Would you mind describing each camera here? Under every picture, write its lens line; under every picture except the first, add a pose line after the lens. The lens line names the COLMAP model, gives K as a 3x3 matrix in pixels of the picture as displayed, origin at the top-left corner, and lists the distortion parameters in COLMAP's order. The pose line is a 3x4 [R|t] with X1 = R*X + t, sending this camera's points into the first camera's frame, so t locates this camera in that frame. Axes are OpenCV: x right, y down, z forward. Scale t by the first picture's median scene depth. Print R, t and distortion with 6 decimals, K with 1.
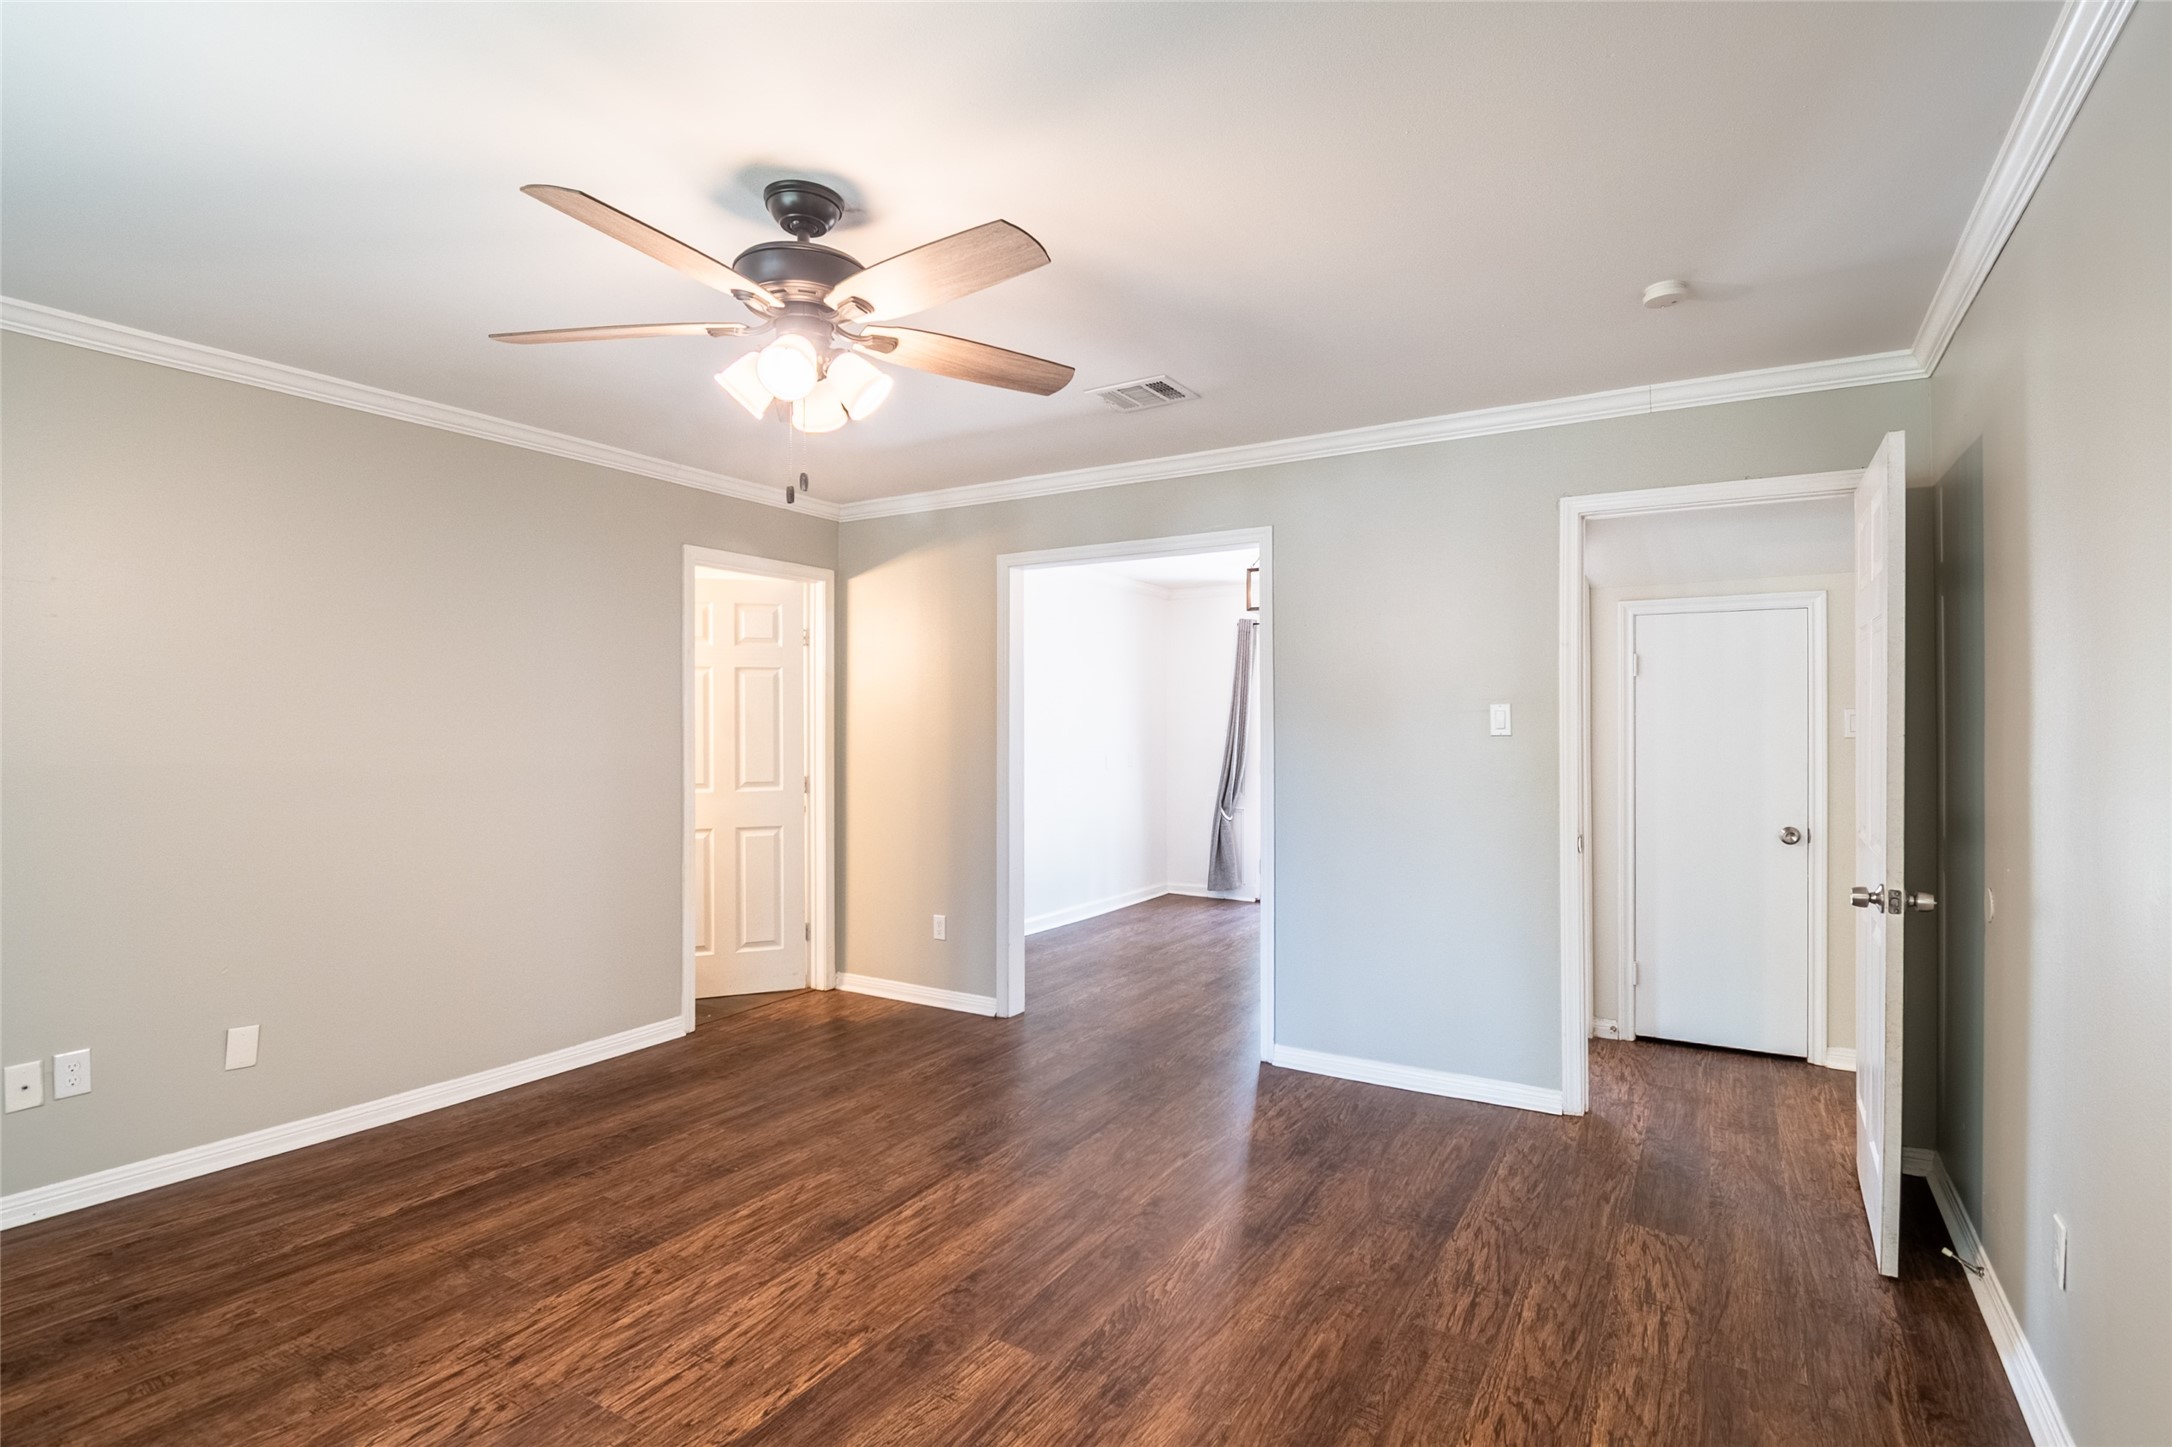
lens RADIAL K [[1031.5, 0, 1104.2], [0, 1031.5, 731.5], [0, 0, 1]] dist [-0.012585, -0.005644]
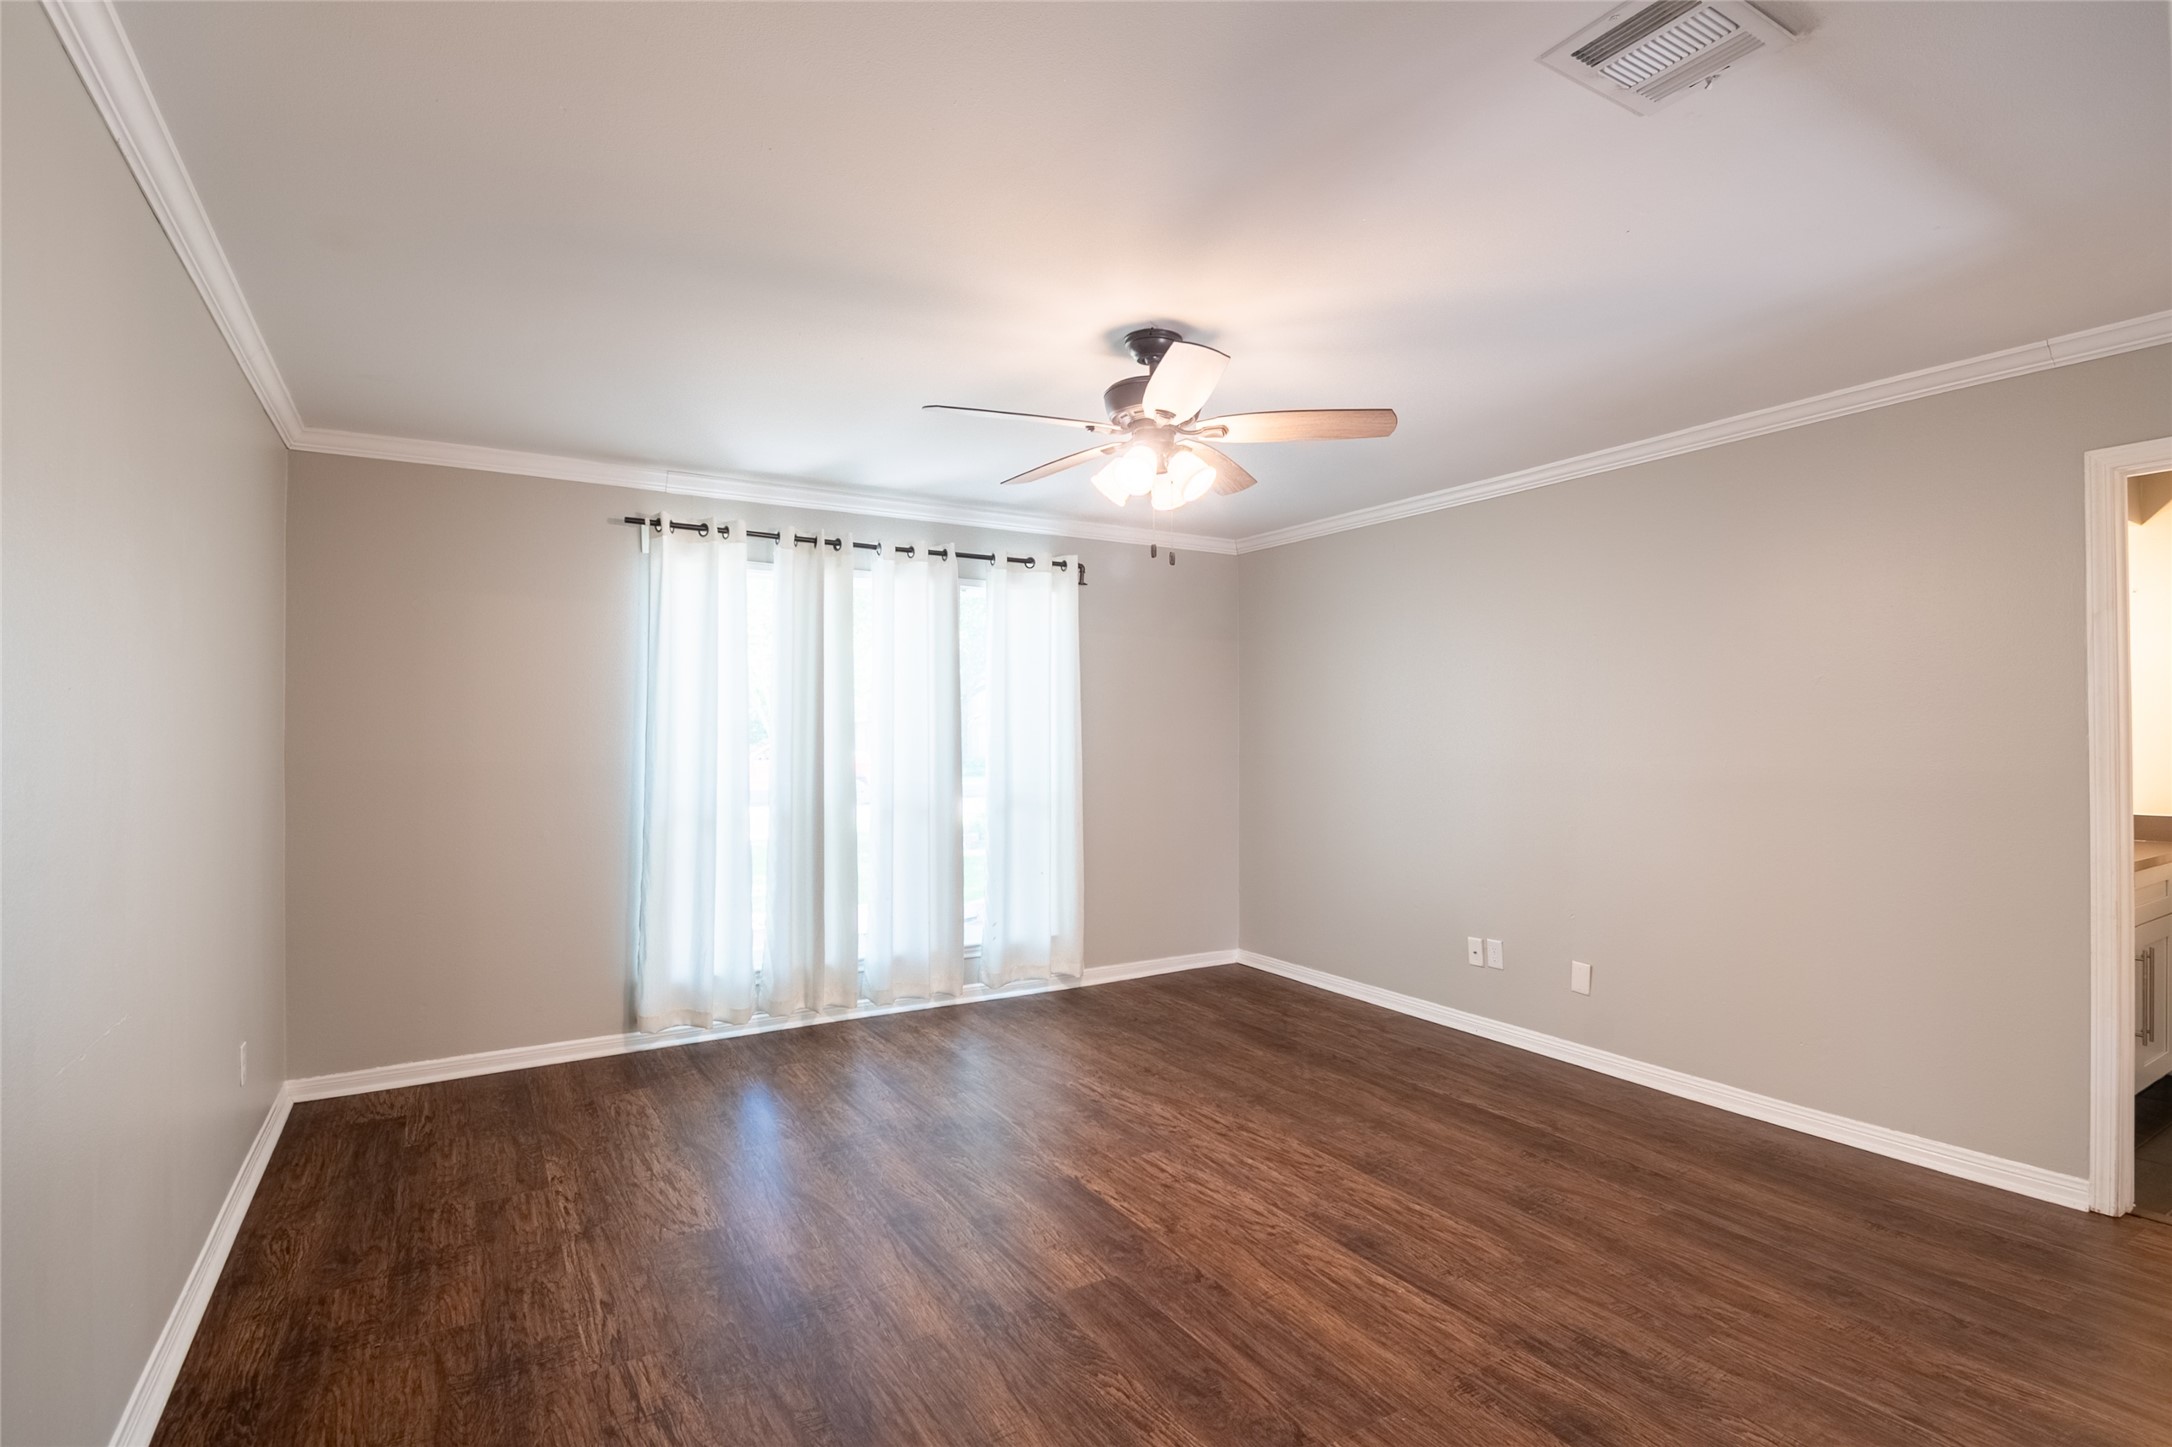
lens RADIAL K [[1031.5, 0, 1103.2], [0, 1031.5, 706.7], [0, 0, 1]] dist [-0.012585, -0.005644]
pose [[-0.457726, -0.027835, -0.888658, 0.772102], [-0.004767, 0.999572, -0.028854, -0.002487], [0.889081, -0.008971, -0.457663, 1.276521]]
